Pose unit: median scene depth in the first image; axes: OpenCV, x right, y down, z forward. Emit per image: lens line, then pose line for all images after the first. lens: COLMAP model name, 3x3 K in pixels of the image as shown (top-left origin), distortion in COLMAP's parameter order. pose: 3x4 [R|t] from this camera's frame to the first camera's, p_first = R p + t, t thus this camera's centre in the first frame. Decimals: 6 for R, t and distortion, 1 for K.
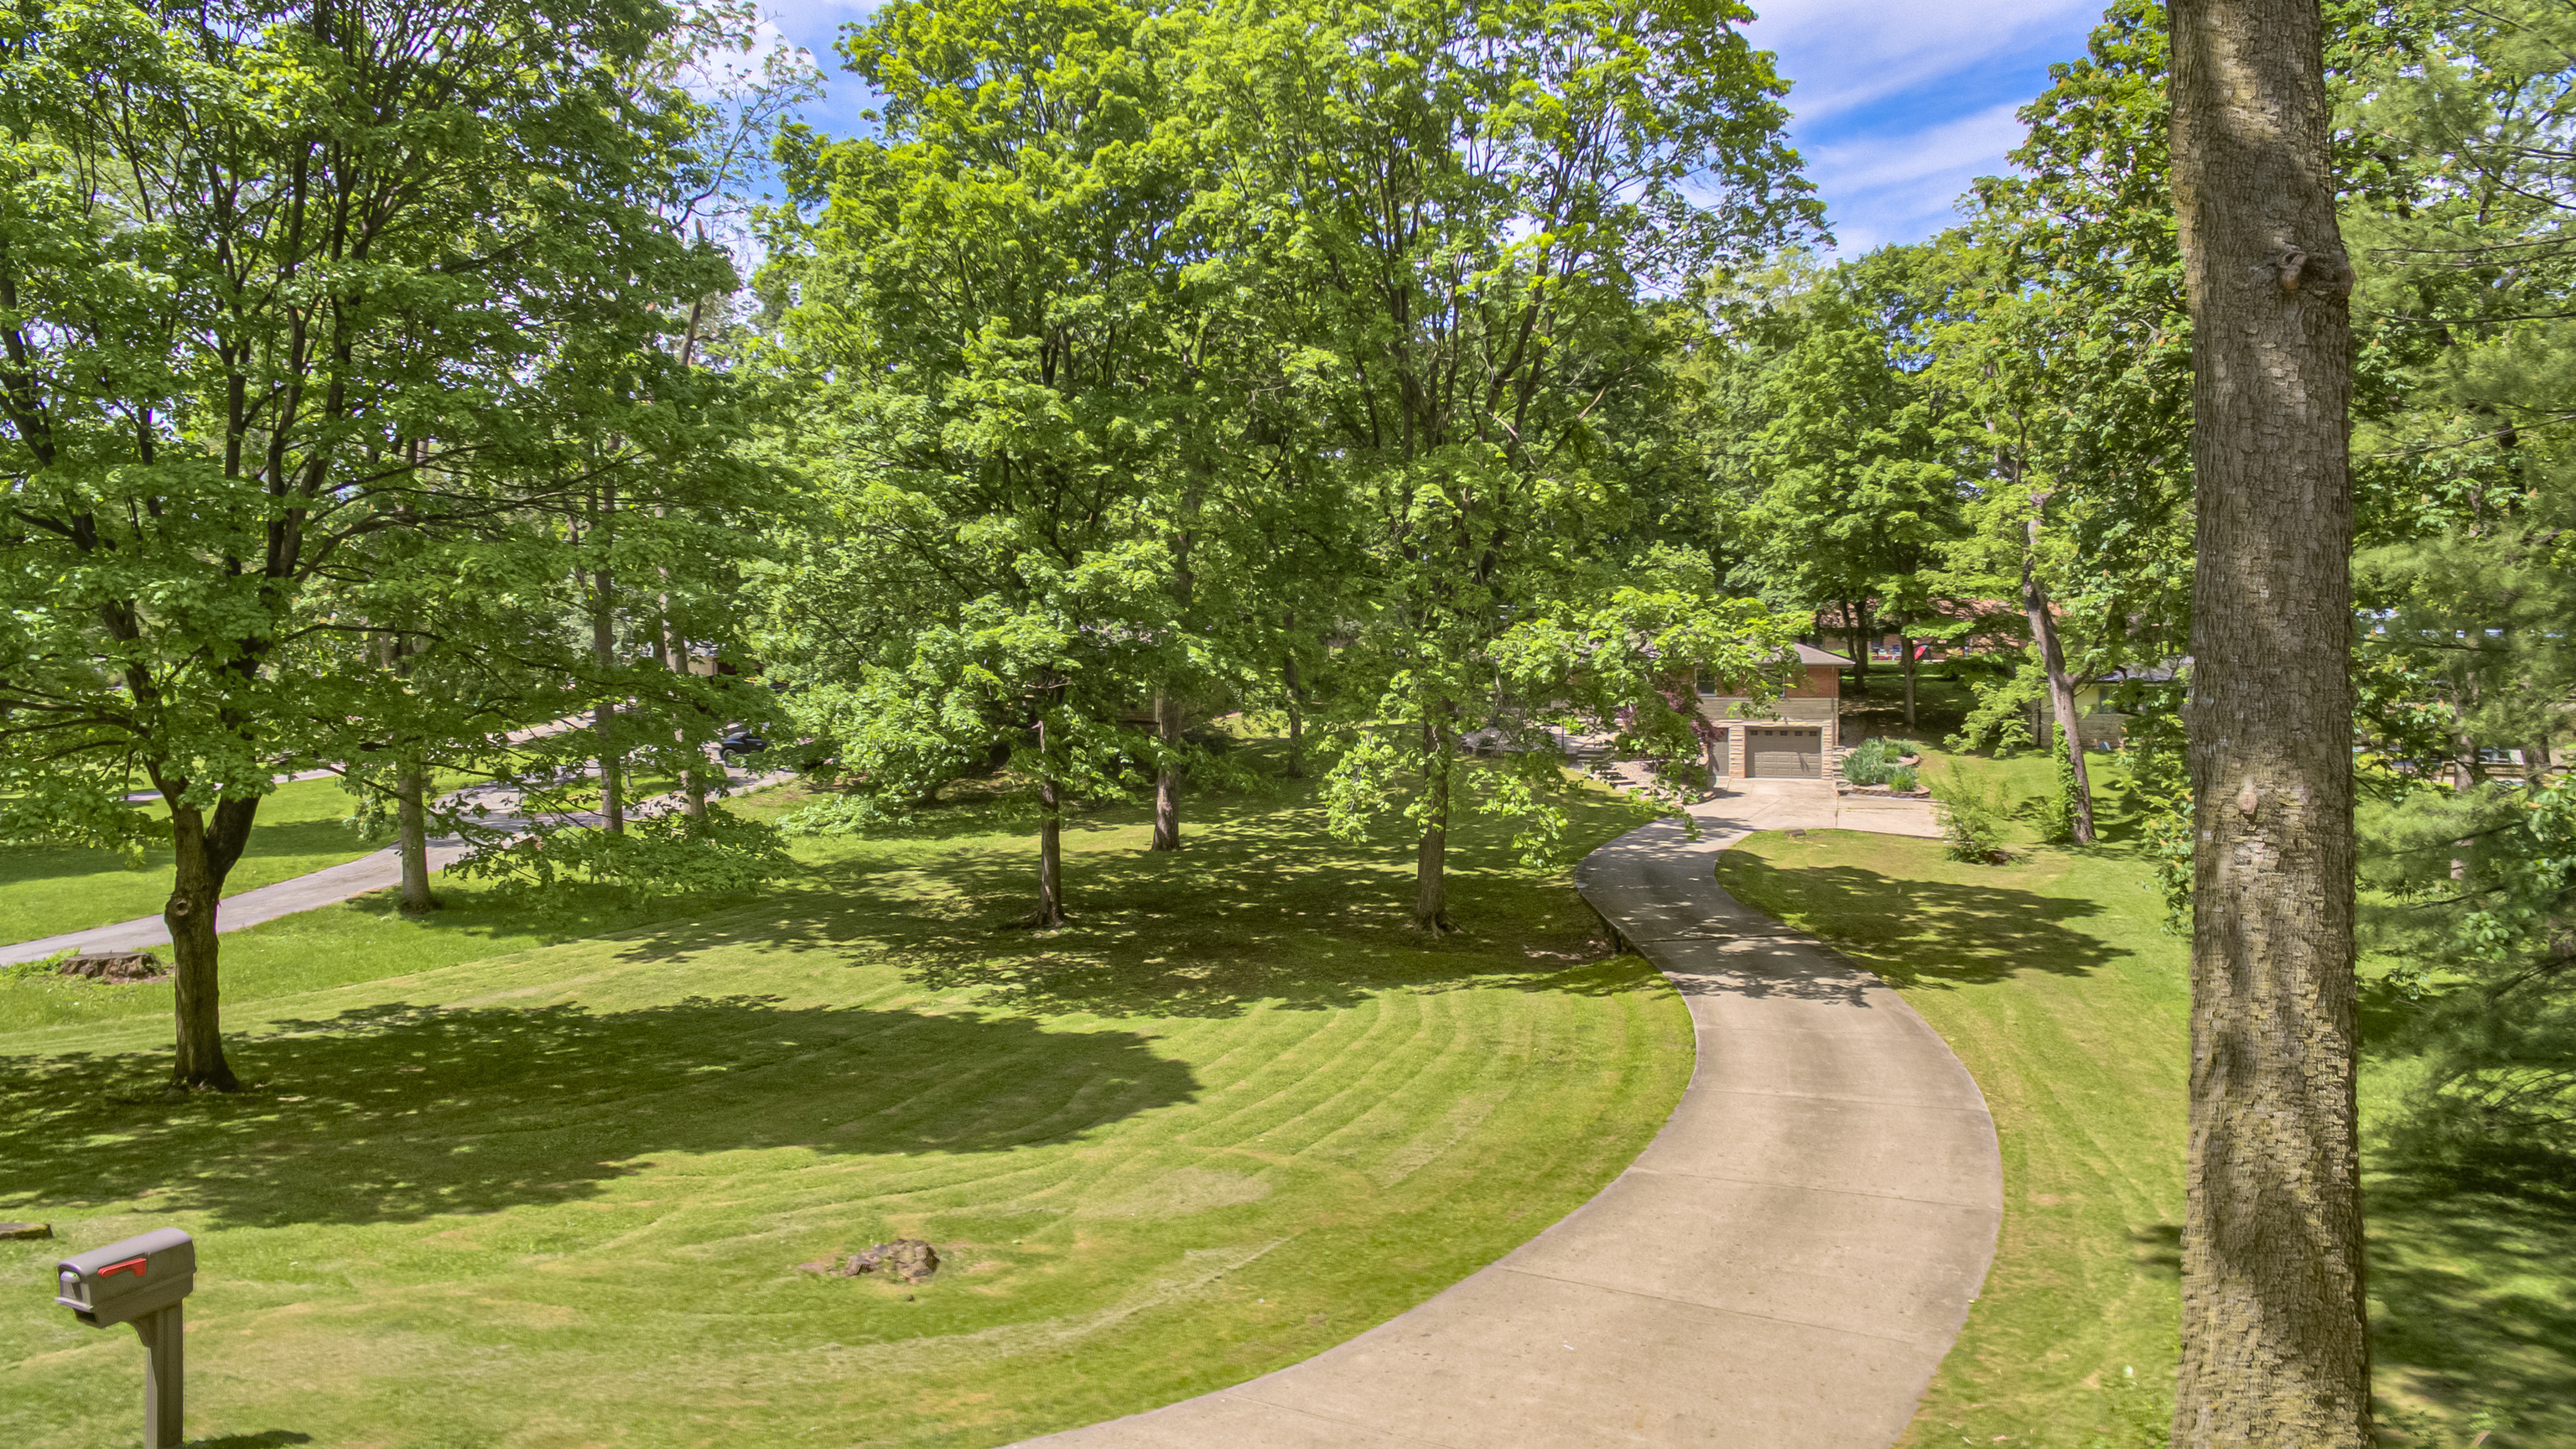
lens RADIAL K [[1535.4, 0, 1314.7], [0, 1535.4, 684.5], [0, 0, 1]] dist [-0.122139, 0.092359]
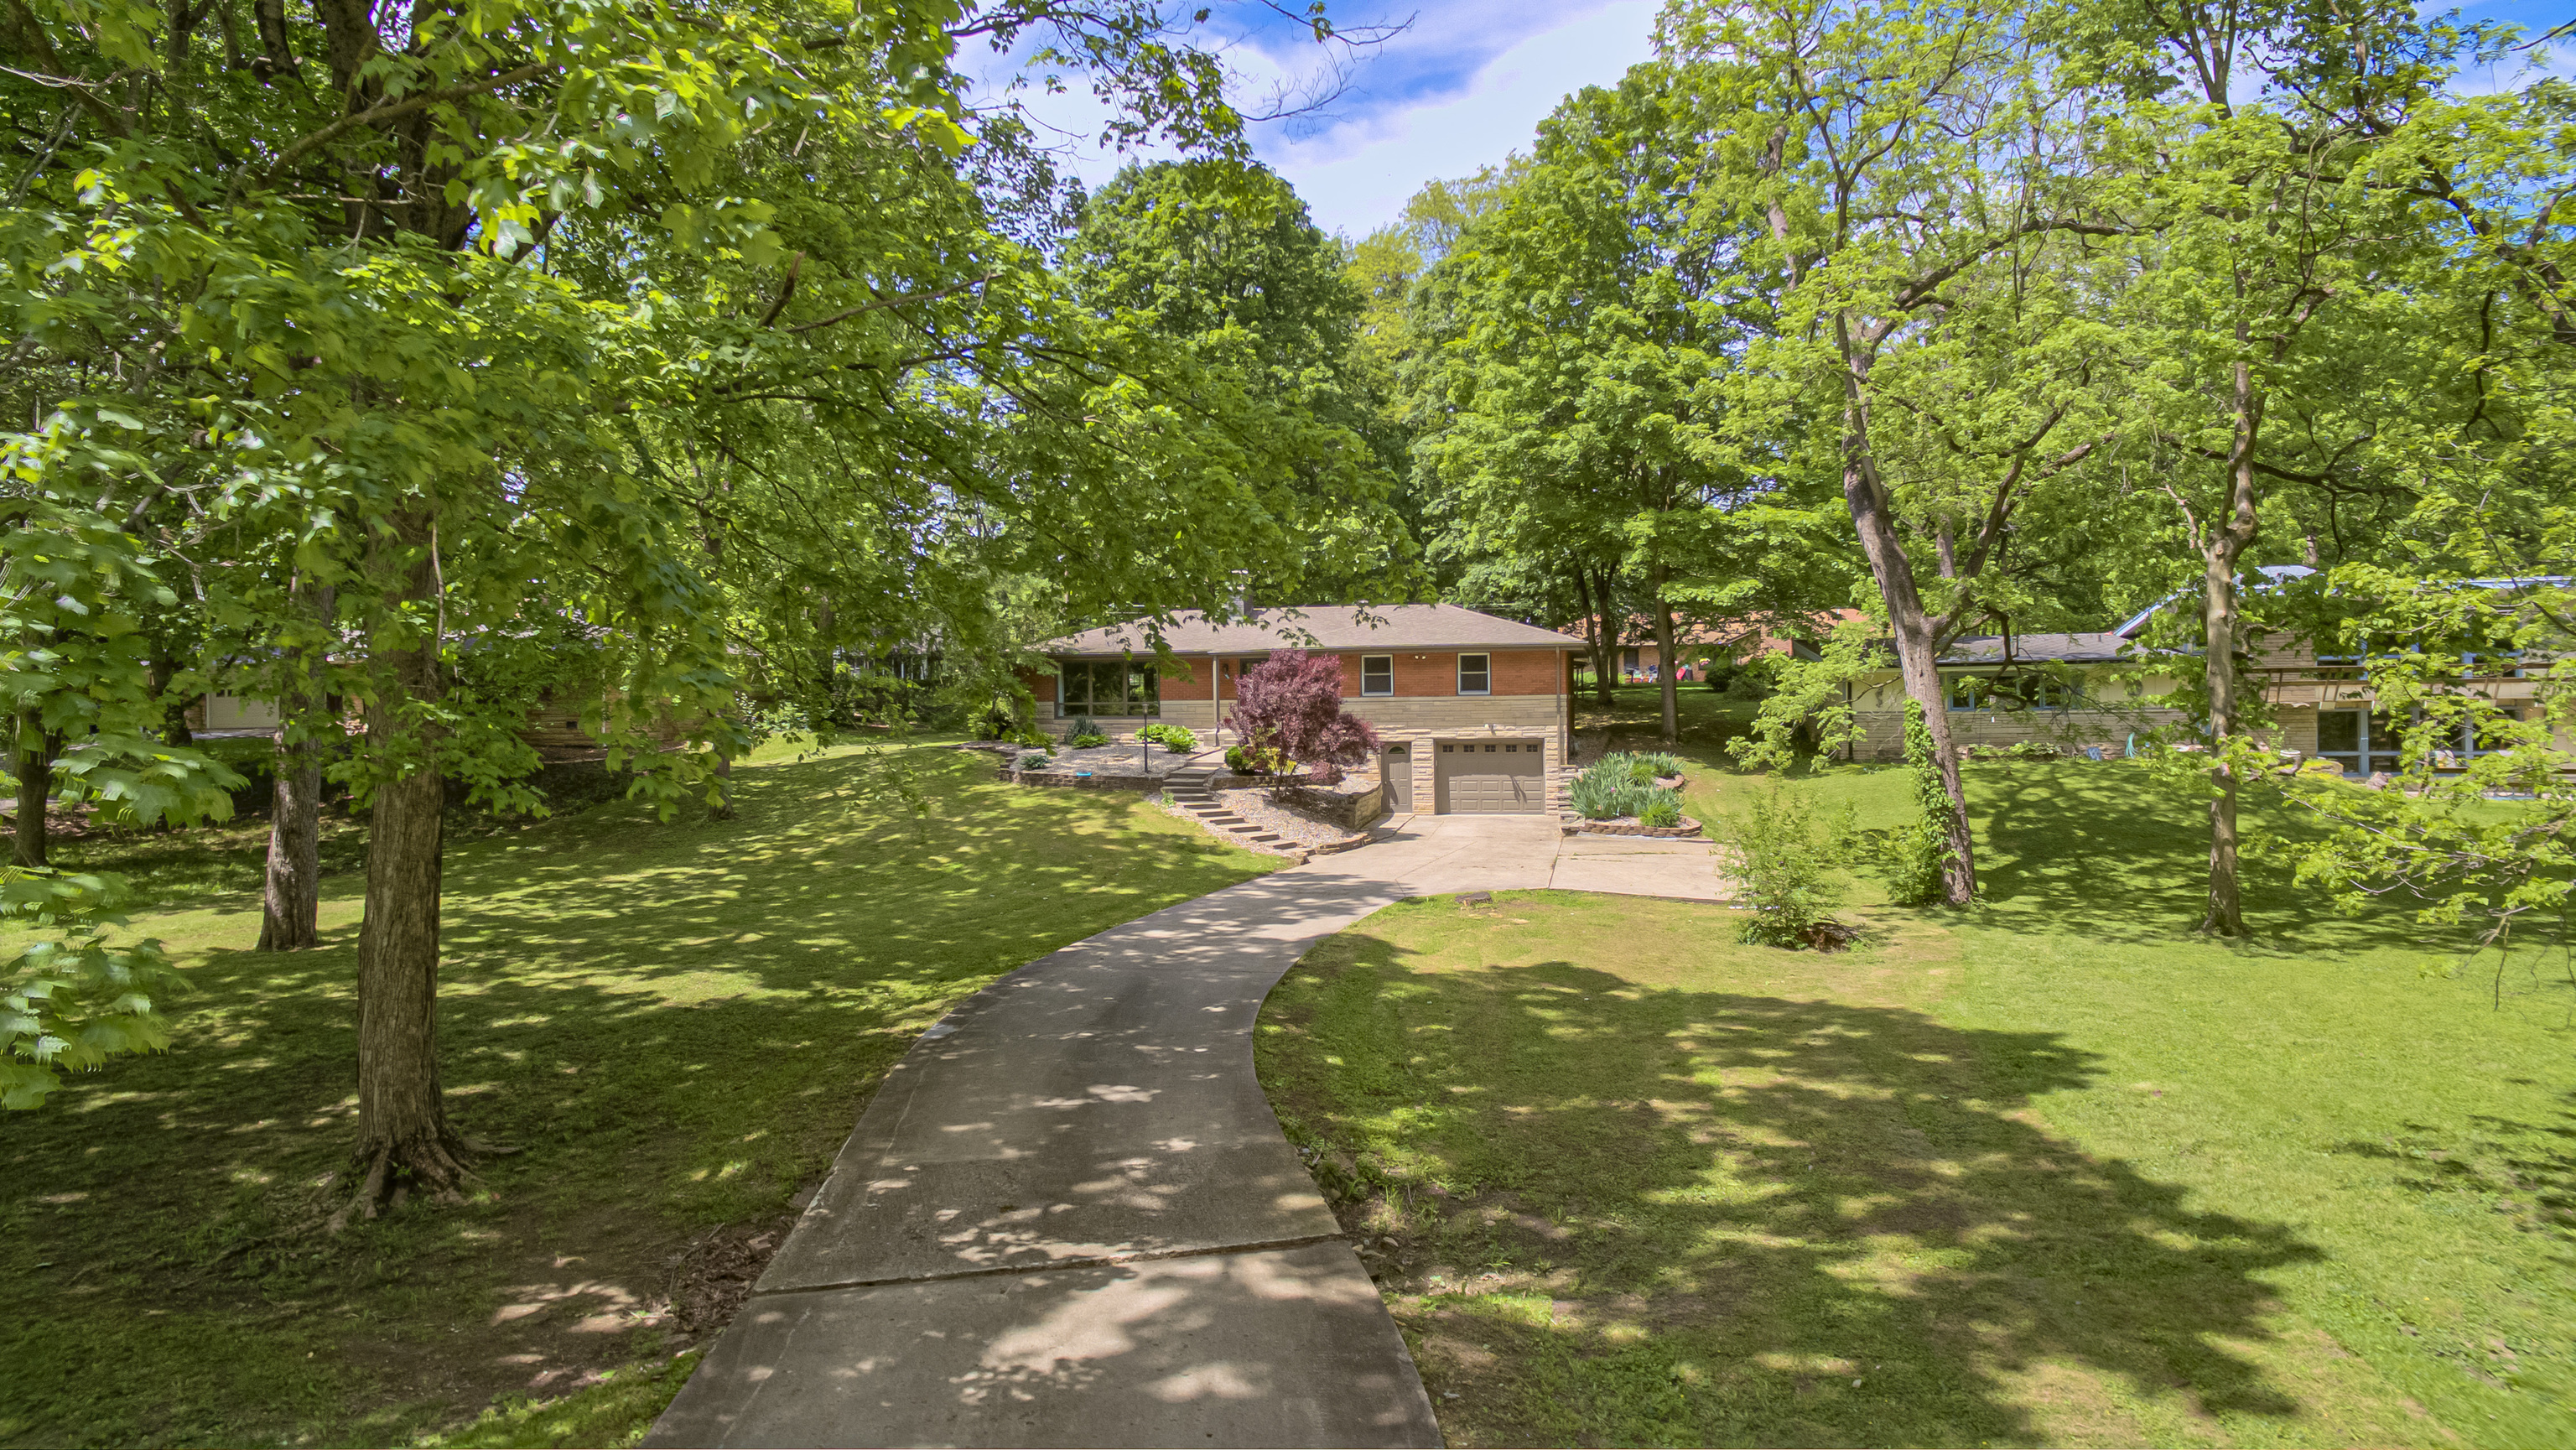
lens RADIAL K [[1474.4, 0, 1288.9], [0, 1474.4, 708.1], [0, 0, 1]] dist [-0.124515, 0.086360]
pose [[0.992786, -0.008944, 0.119564, 0.146743], [0.012367, 0.999534, -0.027915, 0.032978], [-0.119258, 0.029192, 0.992434, 0.369646]]
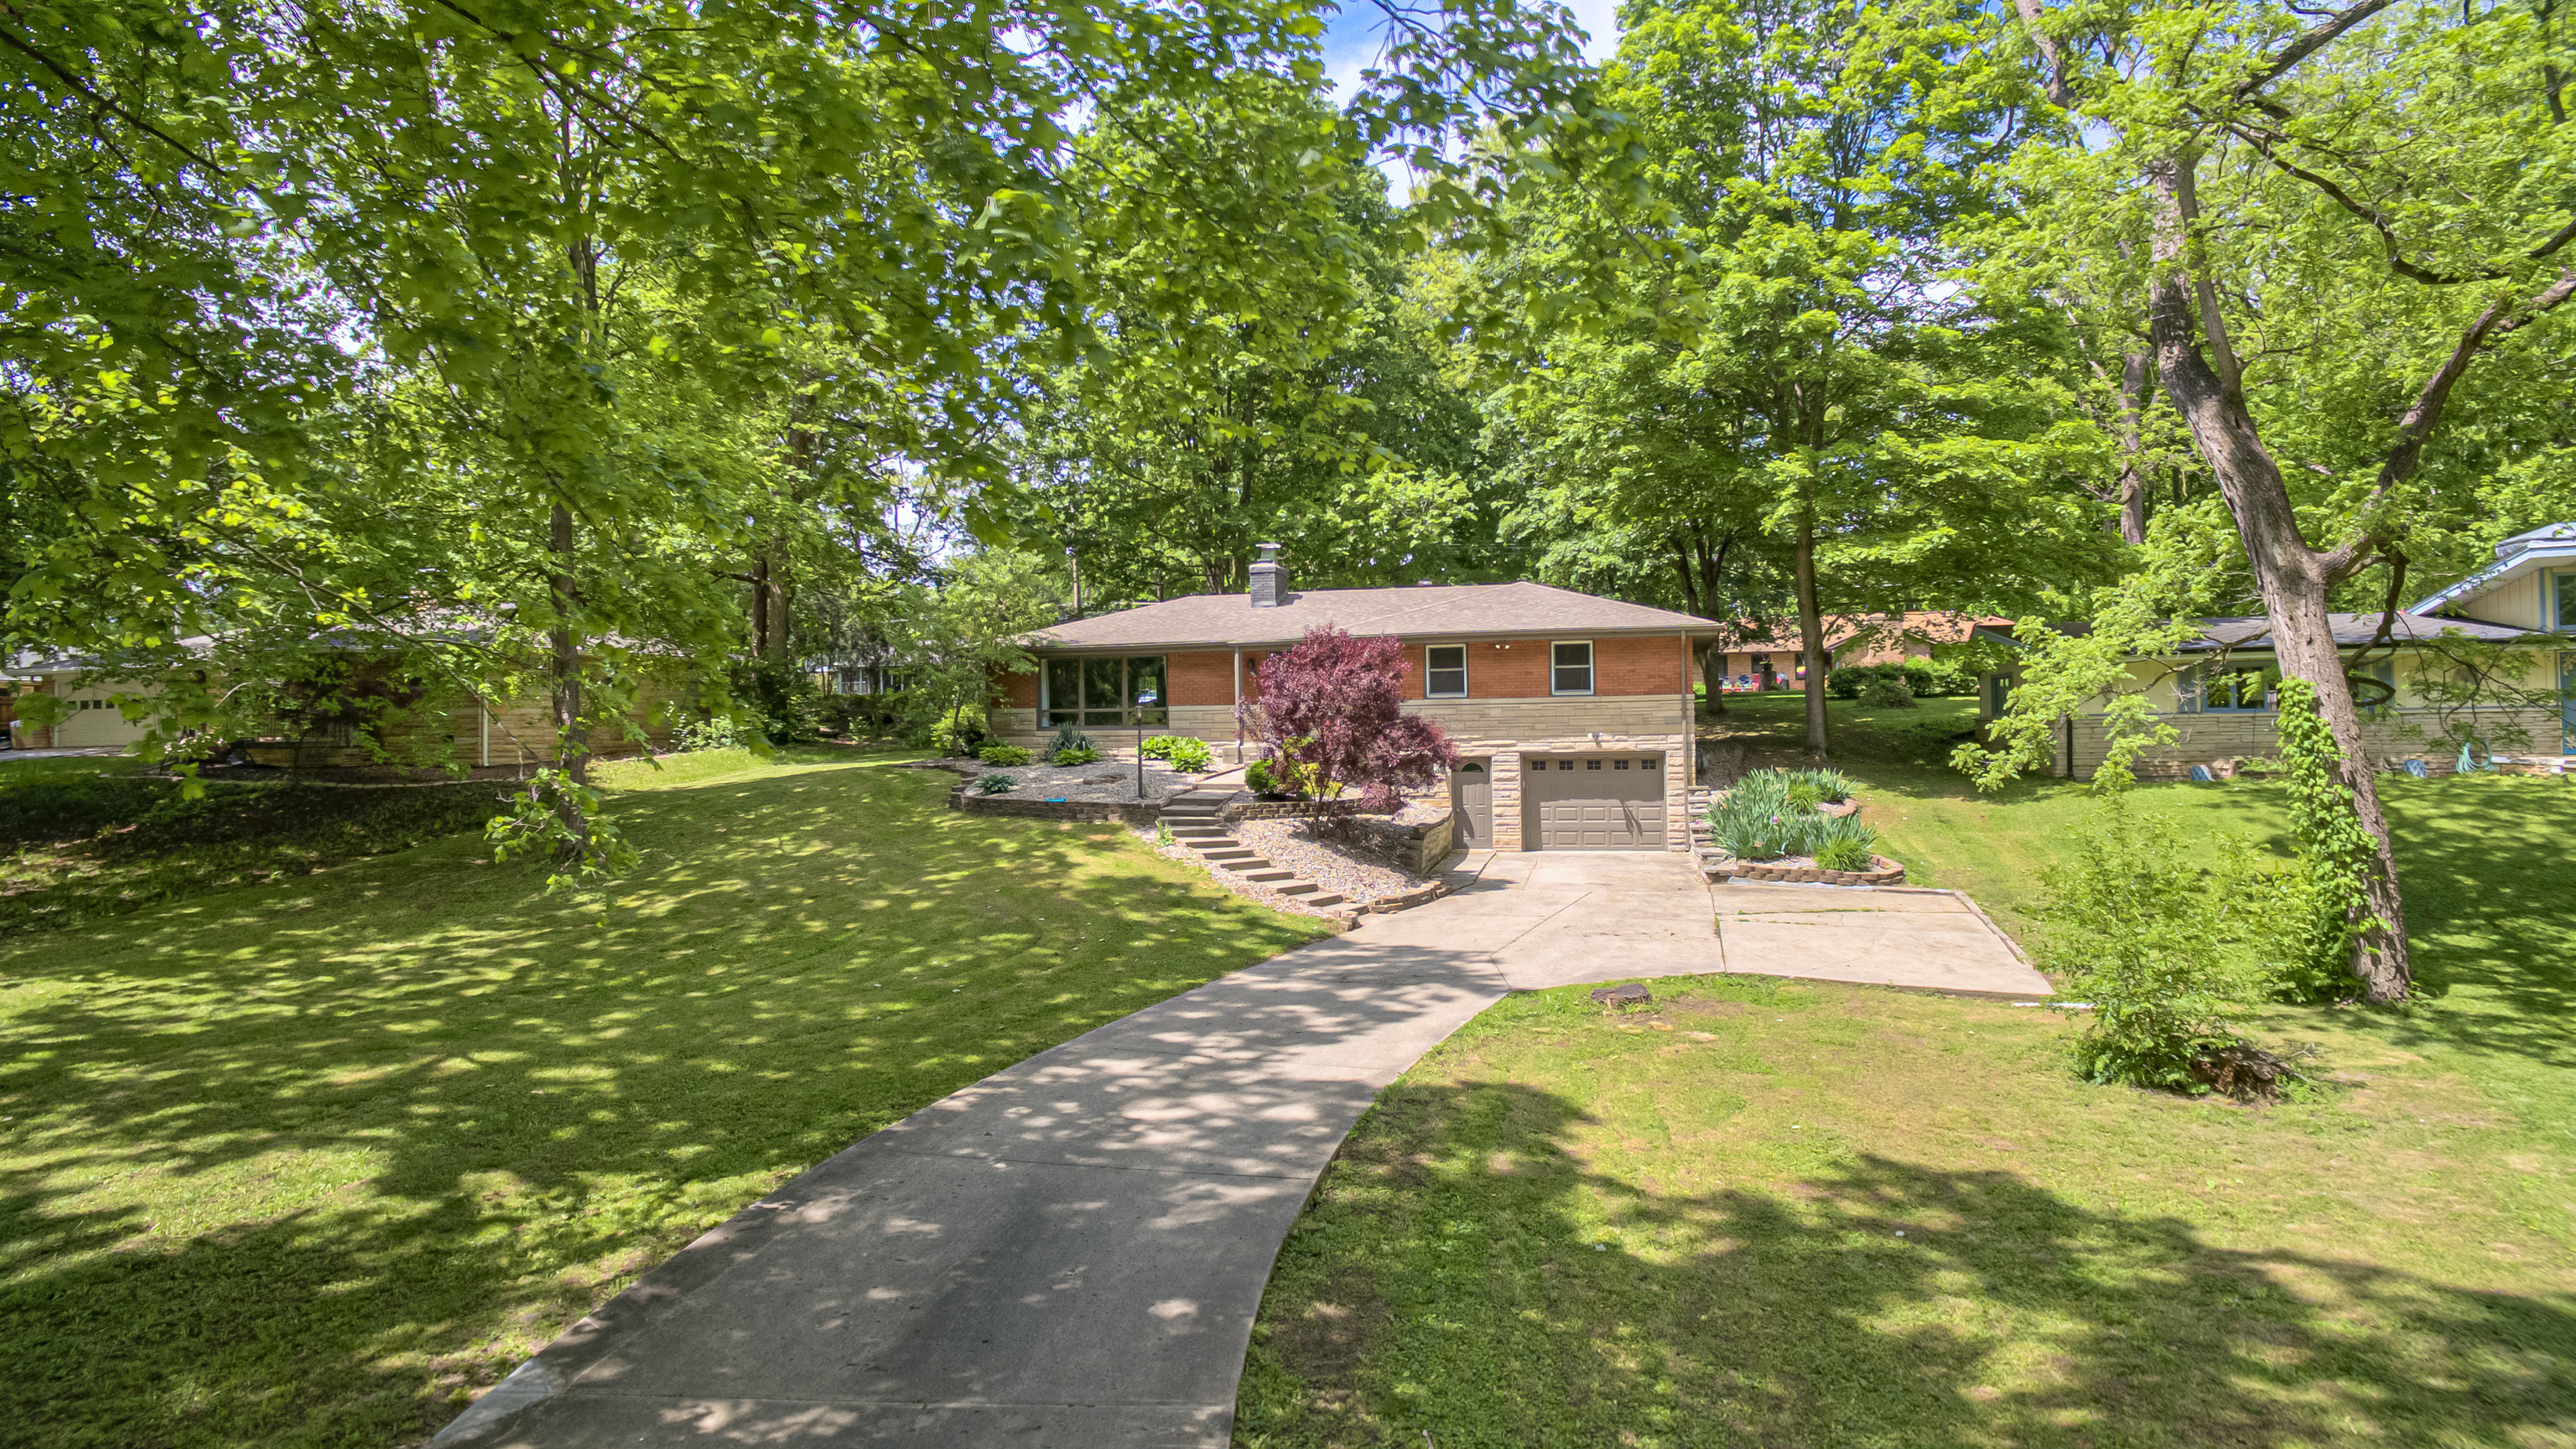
lens RADIAL K [[1474.3, 0, 1288.9], [0, 1474.3, 707.6], [0, 0, 1]] dist [-0.124515, 0.086360]
pose [[0.995948, -0.010842, 0.089280, 0.166792], [0.014903, 0.998878, -0.044952, 0.035305], [-0.088692, 0.046100, 0.994992, 0.529016]]
